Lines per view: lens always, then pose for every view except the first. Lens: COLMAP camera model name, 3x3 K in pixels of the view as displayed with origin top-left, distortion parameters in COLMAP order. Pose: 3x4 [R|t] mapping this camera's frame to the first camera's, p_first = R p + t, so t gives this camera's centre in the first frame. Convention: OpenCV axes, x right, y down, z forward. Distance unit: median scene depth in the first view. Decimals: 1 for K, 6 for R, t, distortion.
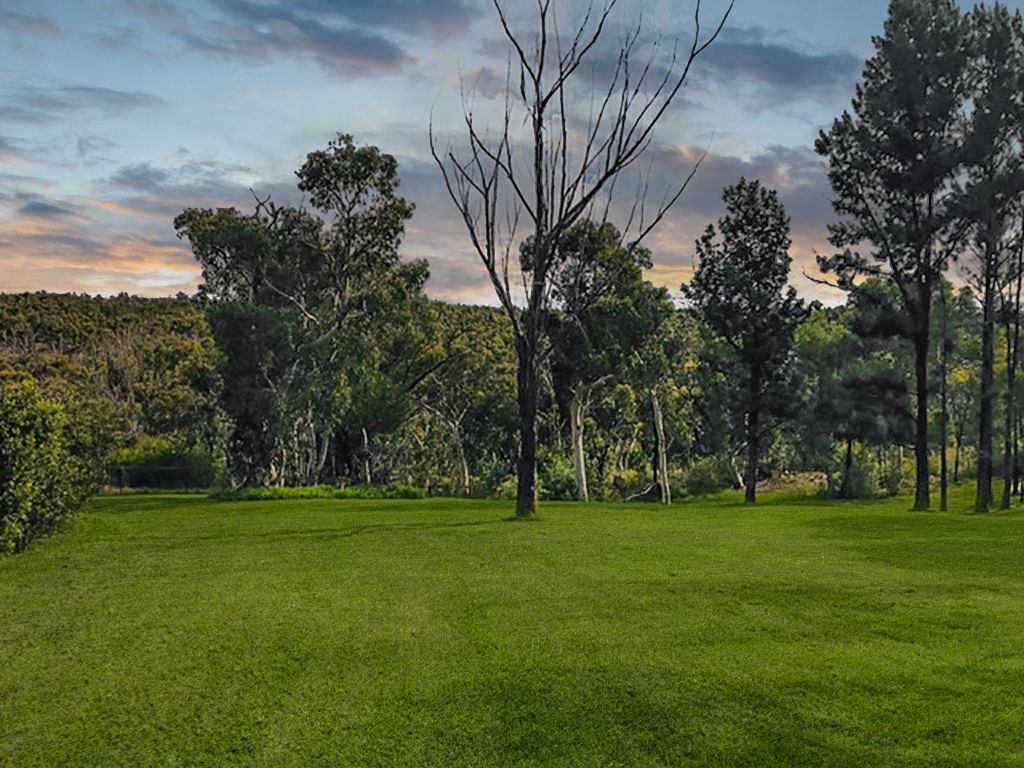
lens RADIAL K [[848.9, 0, 510.4], [0, 848.9, 389.7], [0, 0, 1]] dist [0.016340, 0.005578]
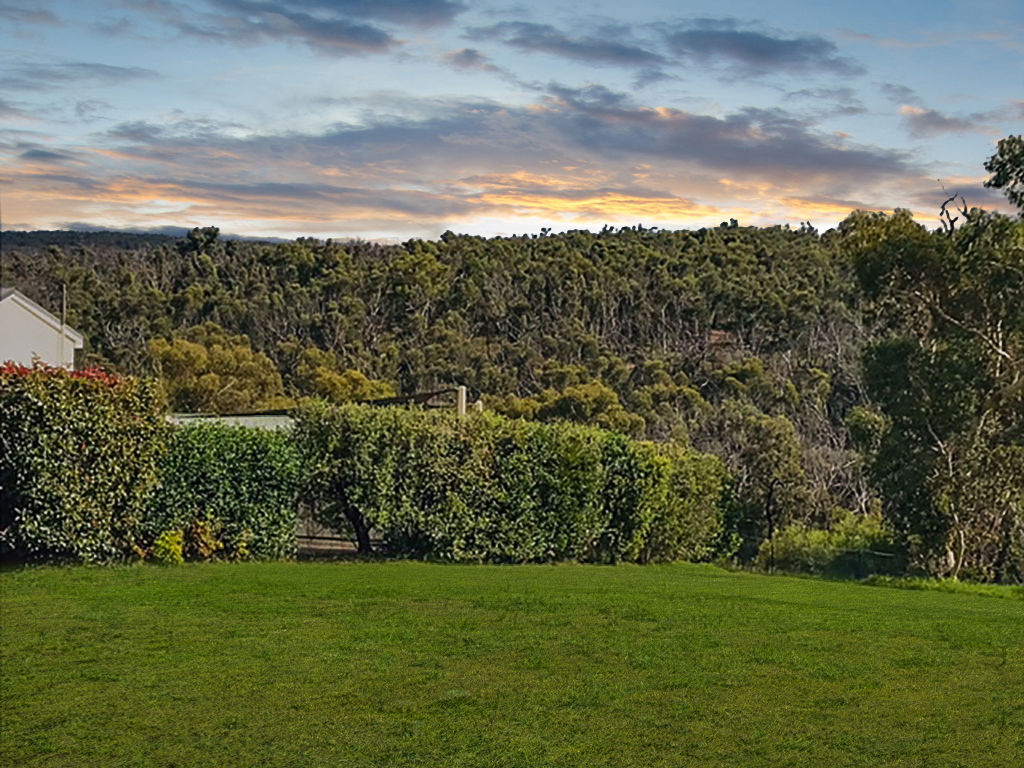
lens RADIAL K [[2007.9, 0, 512.1], [0, 2007.9, 384.0], [0, 0, 1]] dist [-0.021448, 0.000000]
pose [[0.819886, 0.028064, -0.571839, 0.063546], [-0.042528, 0.999024, -0.011948, -0.003040], [0.570945, 0.034115, 0.820279, -0.103437]]
